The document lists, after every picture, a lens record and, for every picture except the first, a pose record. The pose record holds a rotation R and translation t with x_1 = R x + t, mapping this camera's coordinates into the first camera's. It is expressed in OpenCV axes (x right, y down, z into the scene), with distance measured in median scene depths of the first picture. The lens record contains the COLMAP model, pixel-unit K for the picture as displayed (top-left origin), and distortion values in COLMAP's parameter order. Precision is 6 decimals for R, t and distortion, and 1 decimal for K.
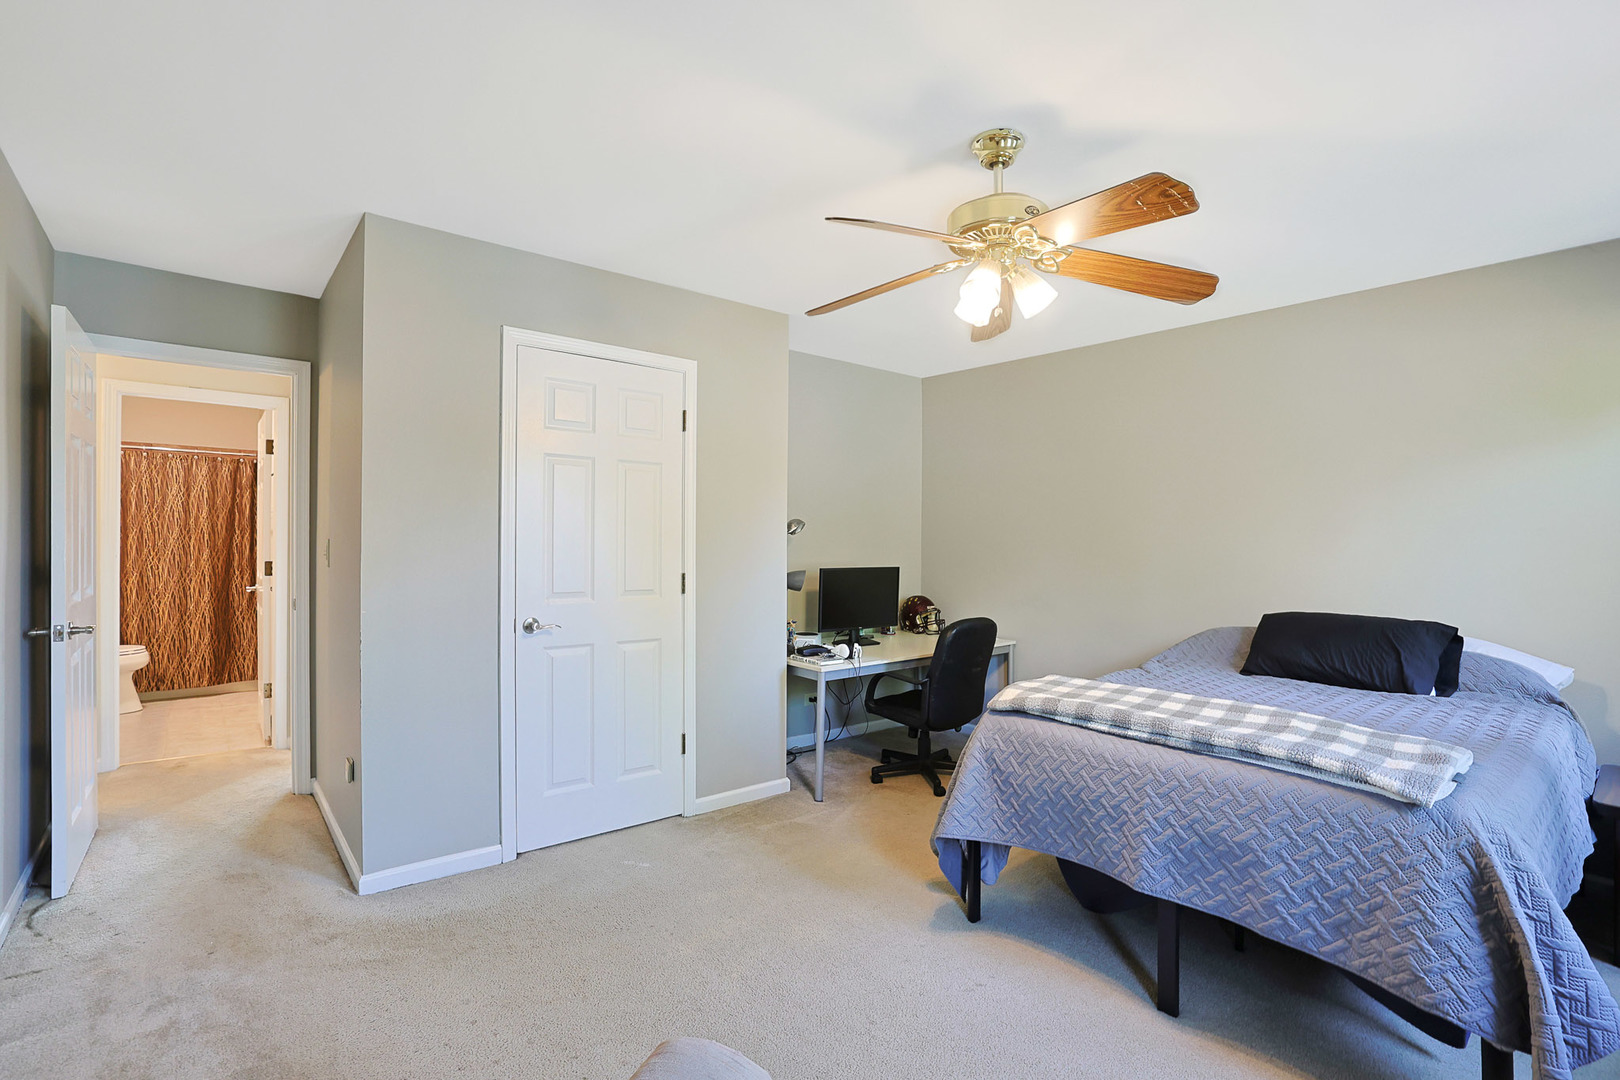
lens RADIAL K [[756.4, 0, 806.8], [0, 756.4, 543.9], [0, 0, 1]] dist [-0.042199, 0.014291]
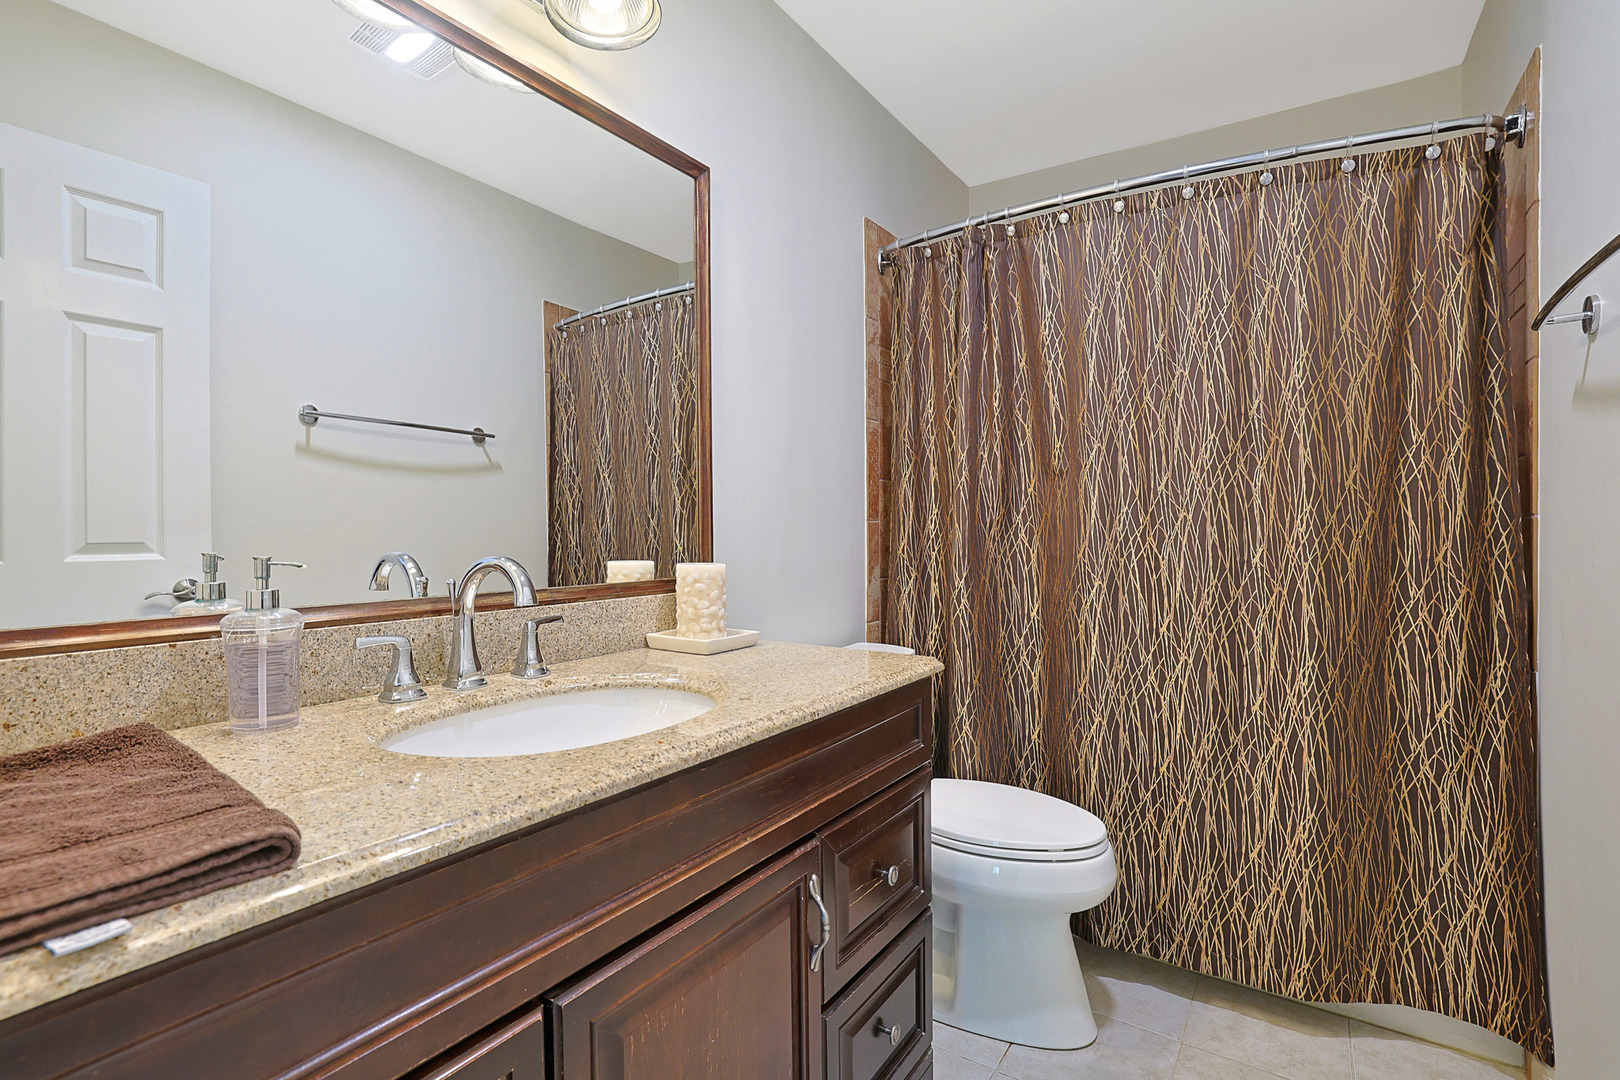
lens RADIAL K [[756.4, 0, 801.1], [0, 756.4, 531.9], [0, 0, 1]] dist [-0.042199, 0.014291]
pose [[0.298296, -0.003155, -0.954468, -0.603749], [0.001793, 0.999995, -0.002746, 0.018501], [0.954472, -0.000892, 0.298300, 0.738912]]
